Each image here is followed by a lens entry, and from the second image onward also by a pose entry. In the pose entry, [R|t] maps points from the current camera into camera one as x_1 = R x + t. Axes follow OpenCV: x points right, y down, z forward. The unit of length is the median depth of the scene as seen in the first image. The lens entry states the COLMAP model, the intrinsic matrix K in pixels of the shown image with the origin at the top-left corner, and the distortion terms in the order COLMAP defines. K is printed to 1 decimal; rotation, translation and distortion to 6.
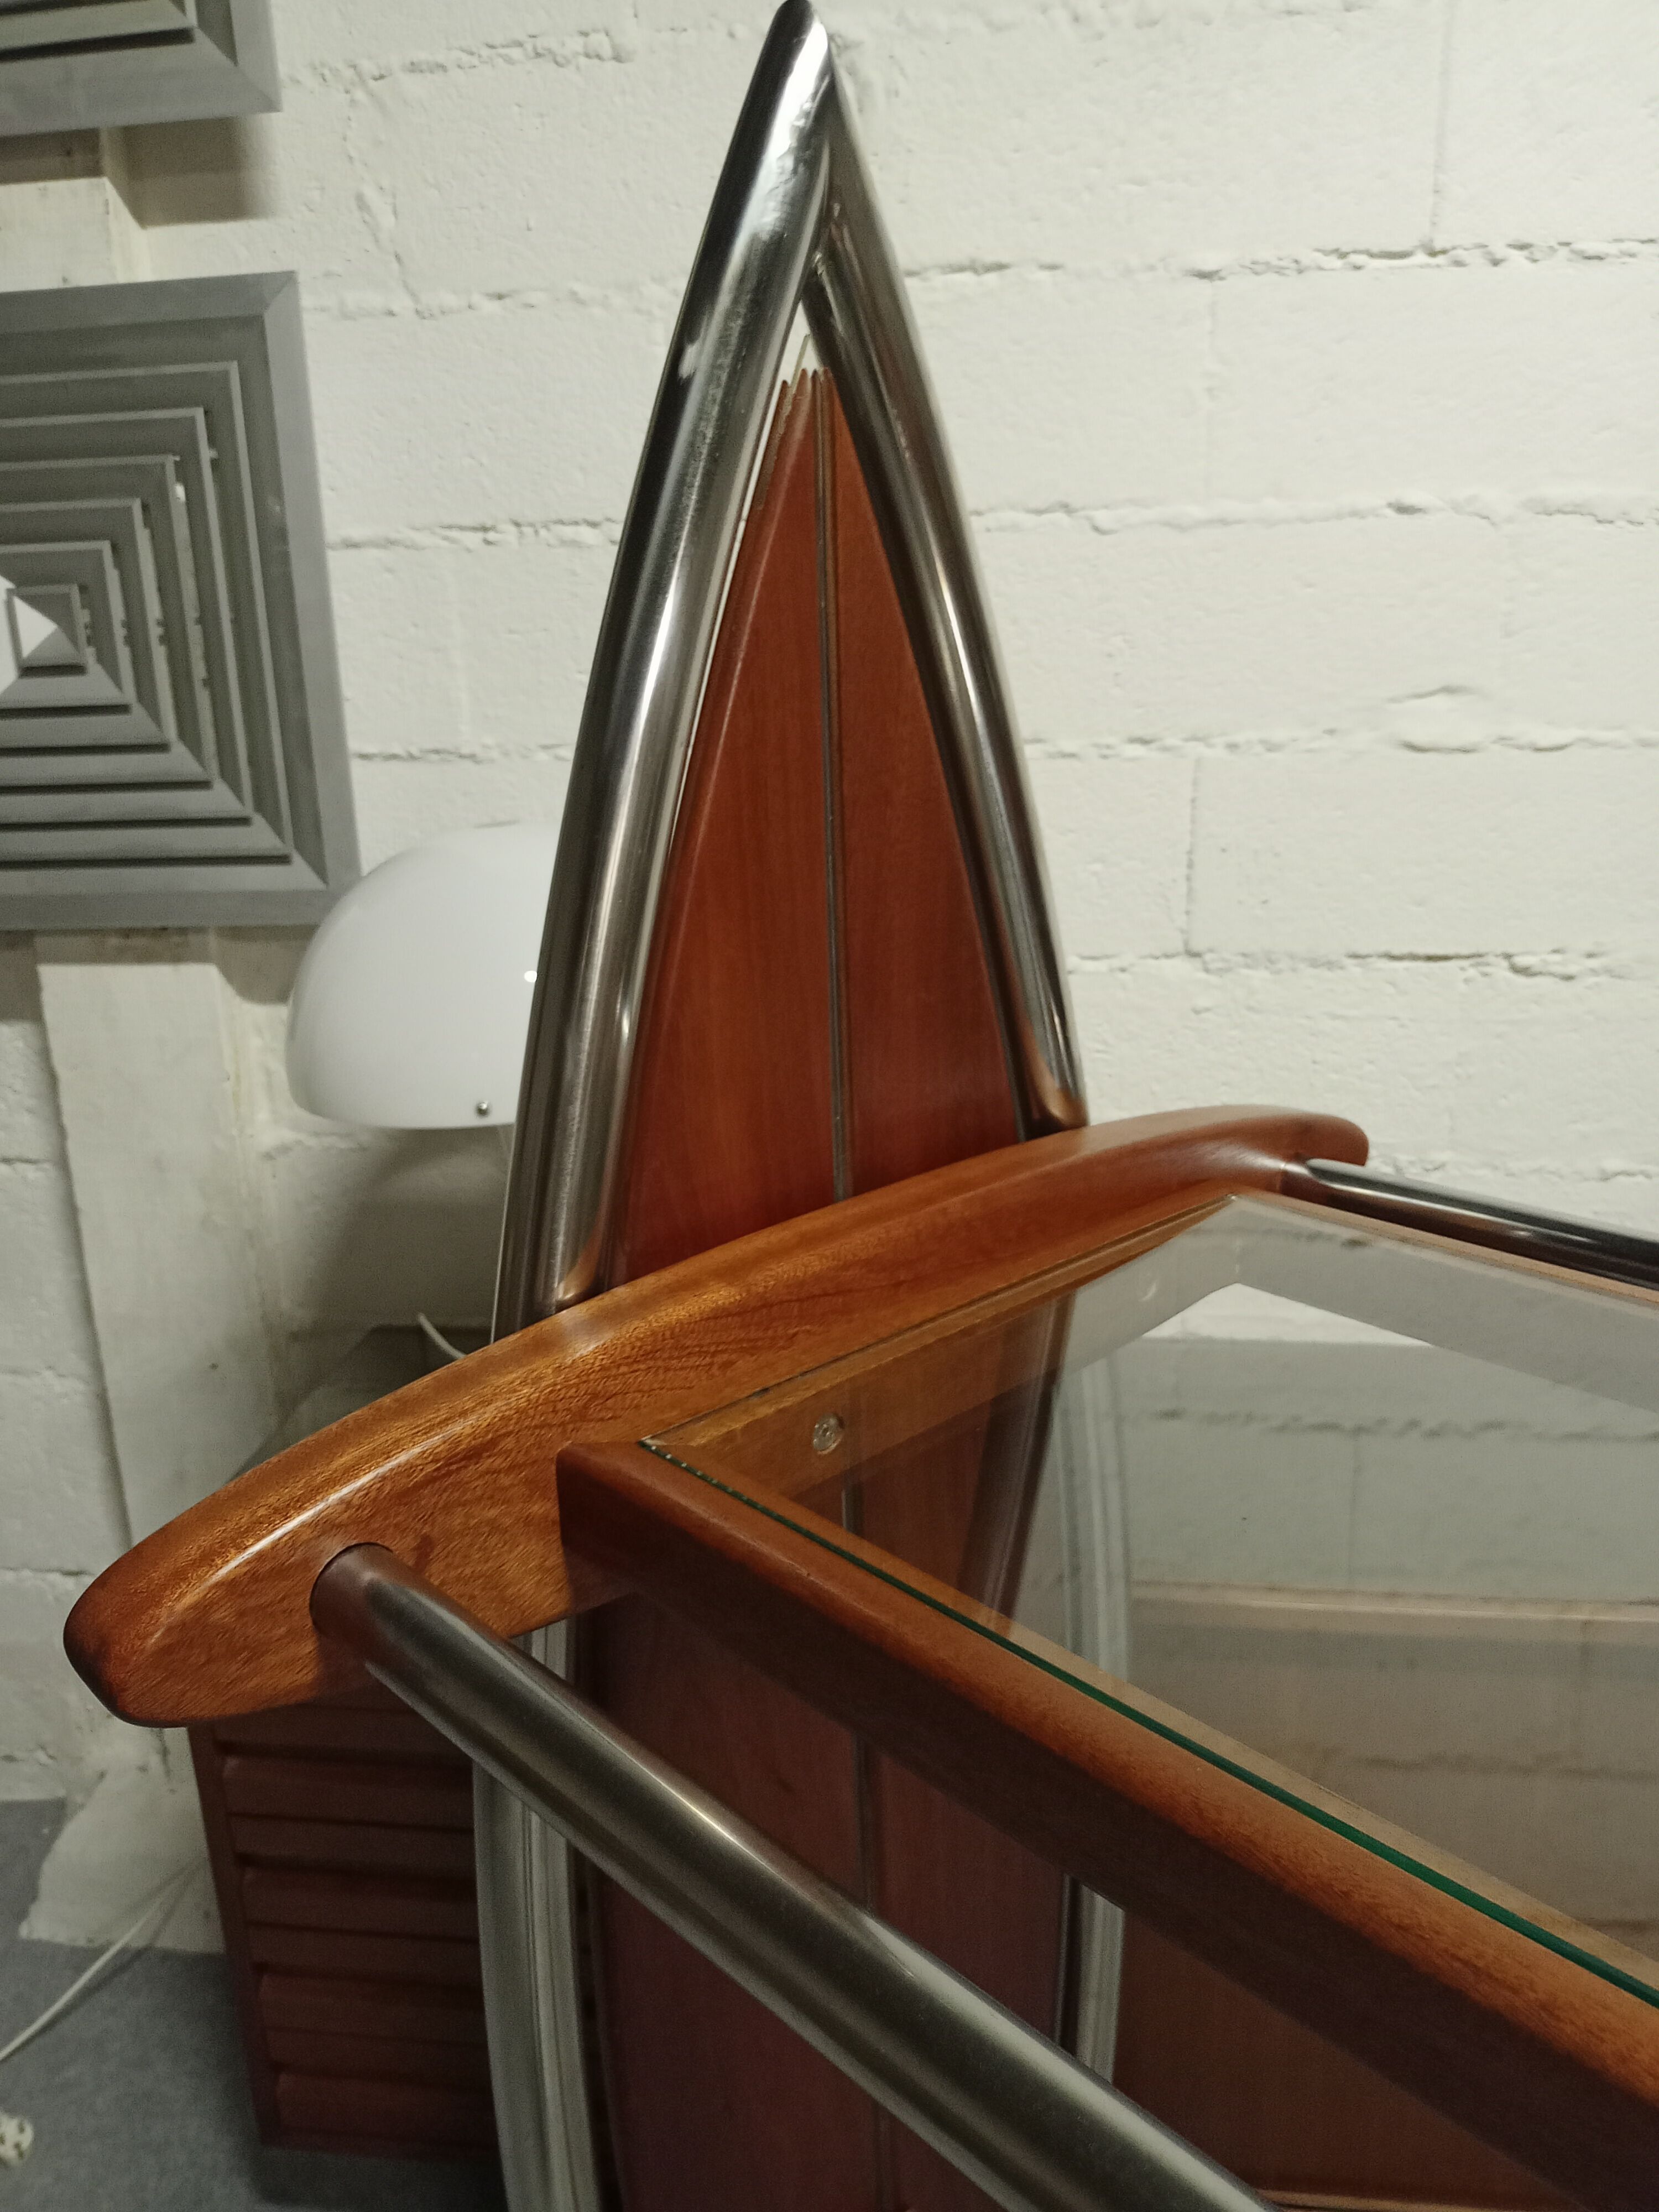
lens RADIAL K [[1672.4, 0, 821.1], [0, 1672.4, 1102.7], [0, 0, 1]] dist [0.001889, 0.002704]
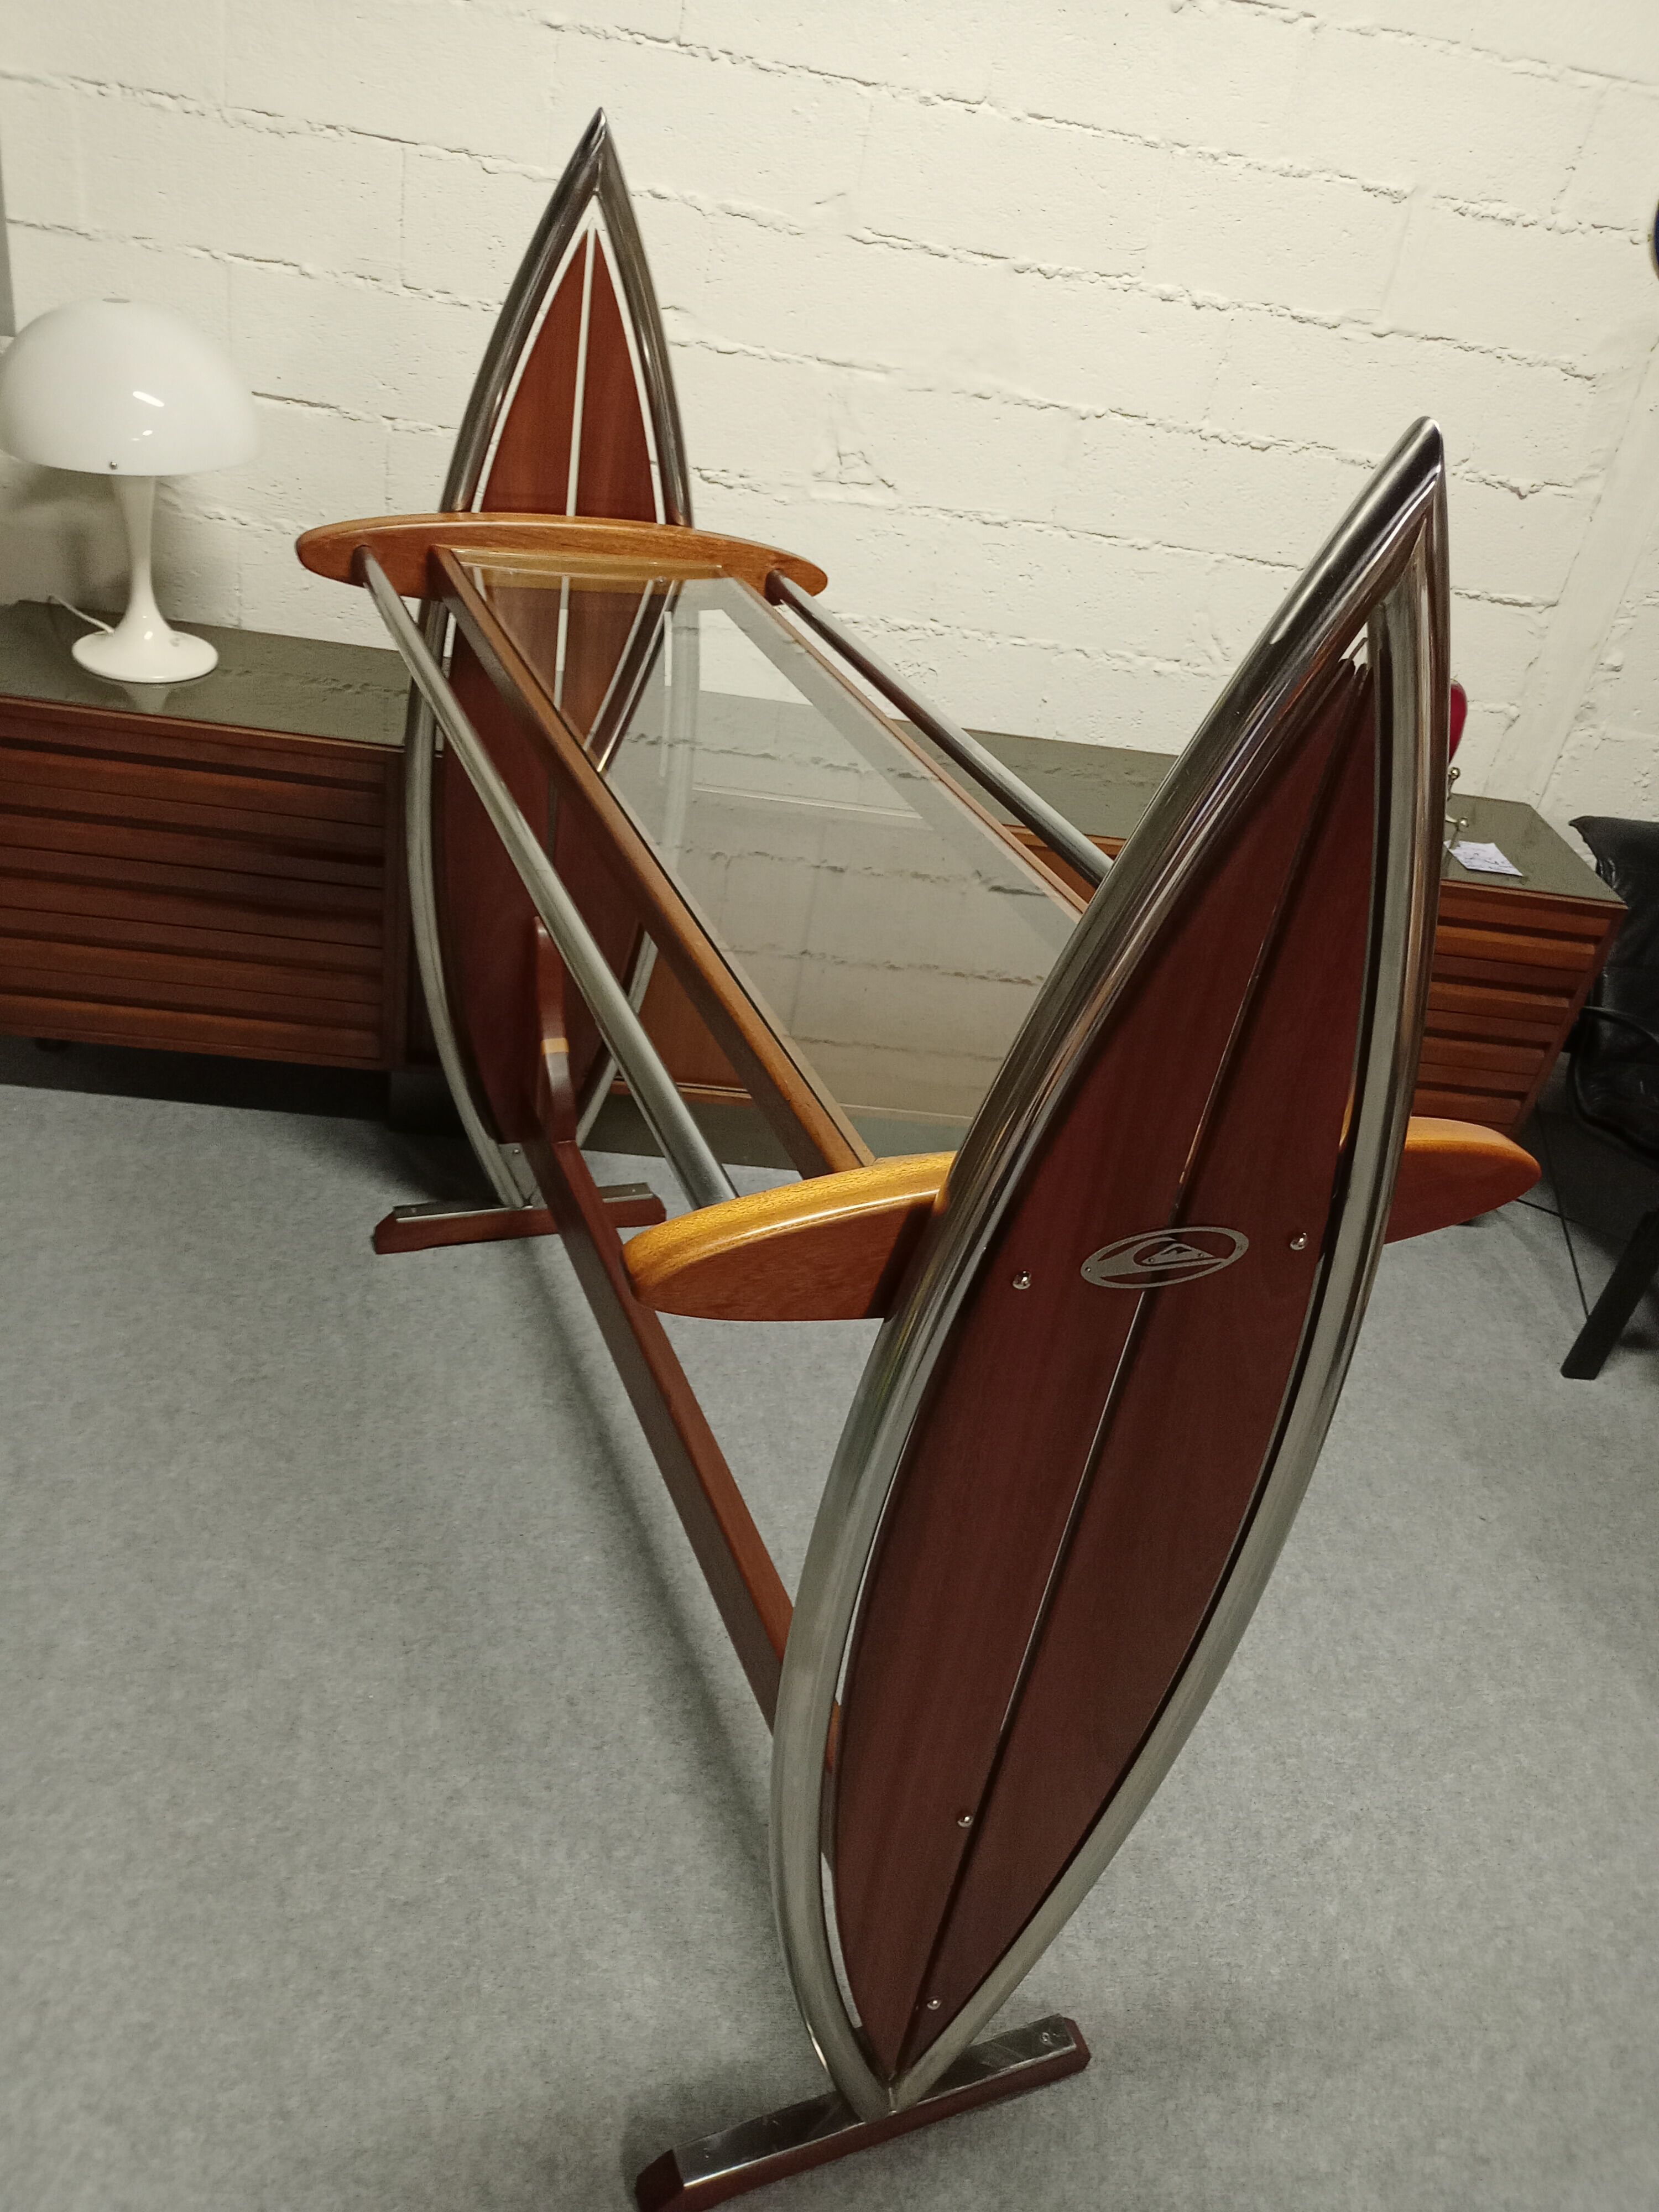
lens RADIAL K [[1672.4, 0, 821.1], [0, 1672.4, 1102.7], [0, 0, 1]] dist [0.001889, 0.002704]
pose [[0.960922, 0.052286, 0.271837, 0.076155], [-0.130054, 0.952146, 0.276593, 0.048807], [-0.244366, -0.301138, 0.921738, -0.932521]]
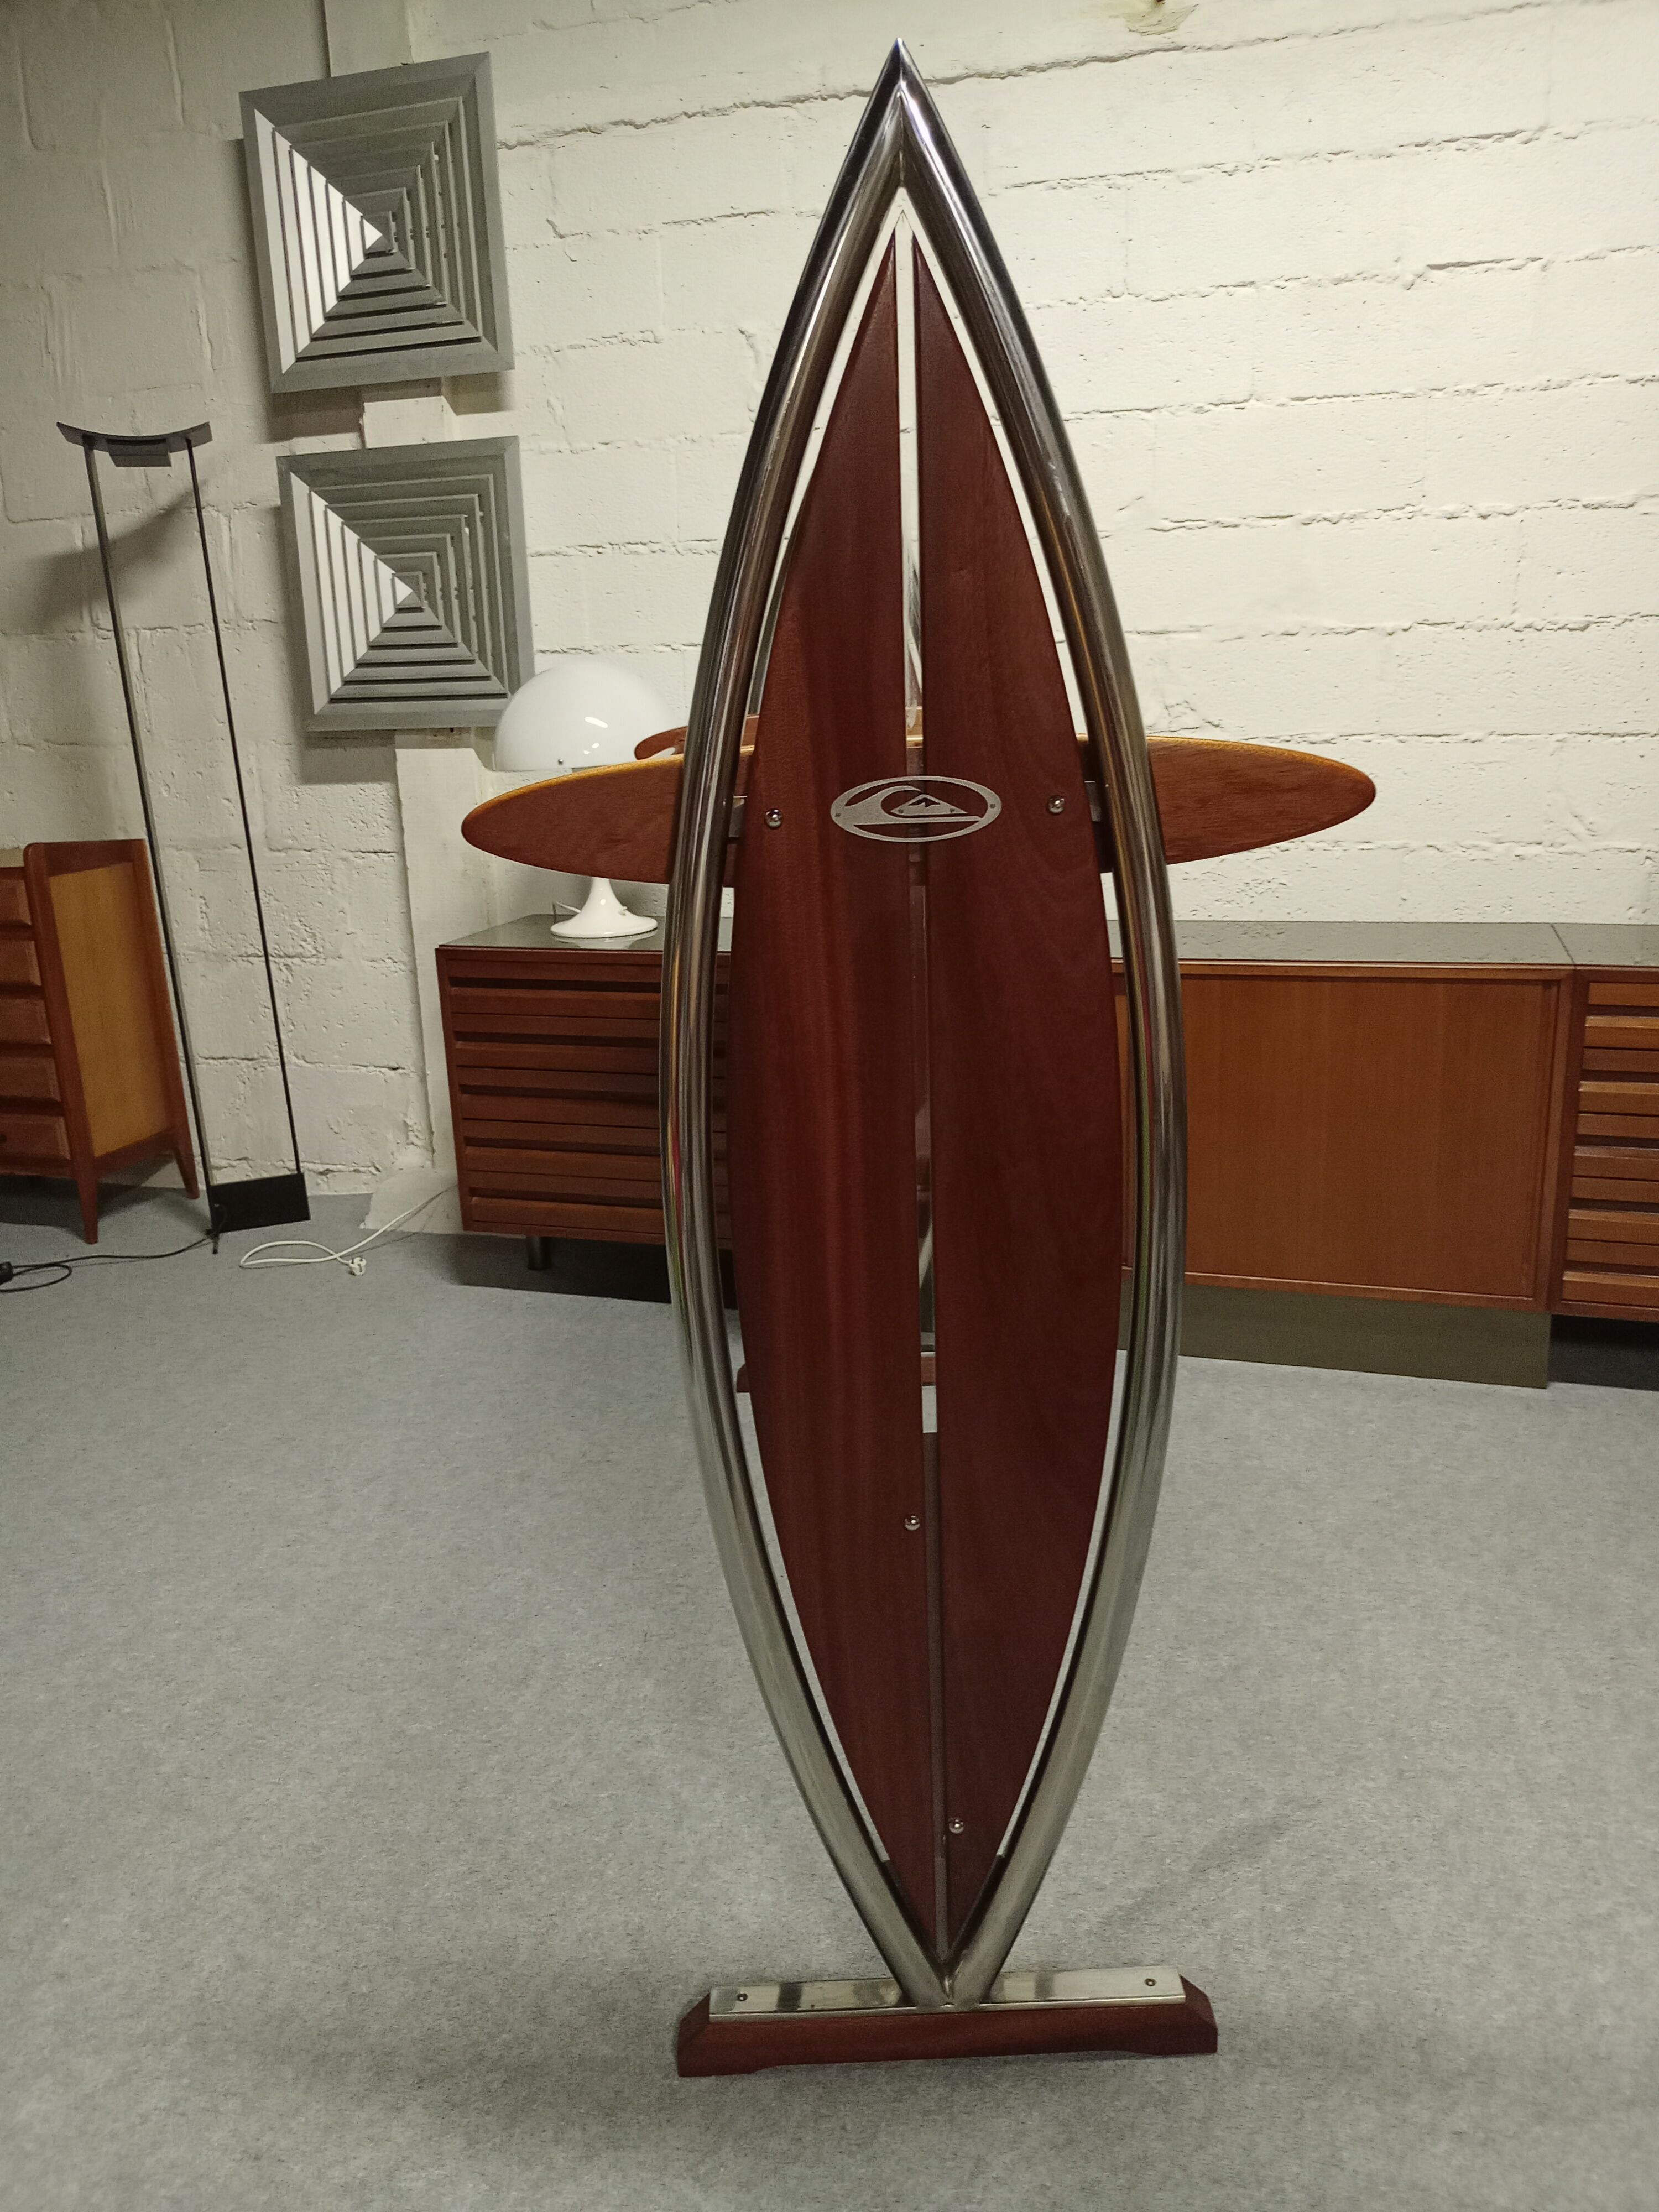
lens RADIAL K [[1660.1, 0, 829.5], [0, 1660.1, 1106.0], [0, 0, 1]] dist [0.030181, -0.038372]
pose [[0.986869, 0.043988, -0.155420, 0.484998], [-0.047609, 0.998673, -0.019651, 0.433123], [0.154350, 0.026792, 0.987653, -1.130000]]
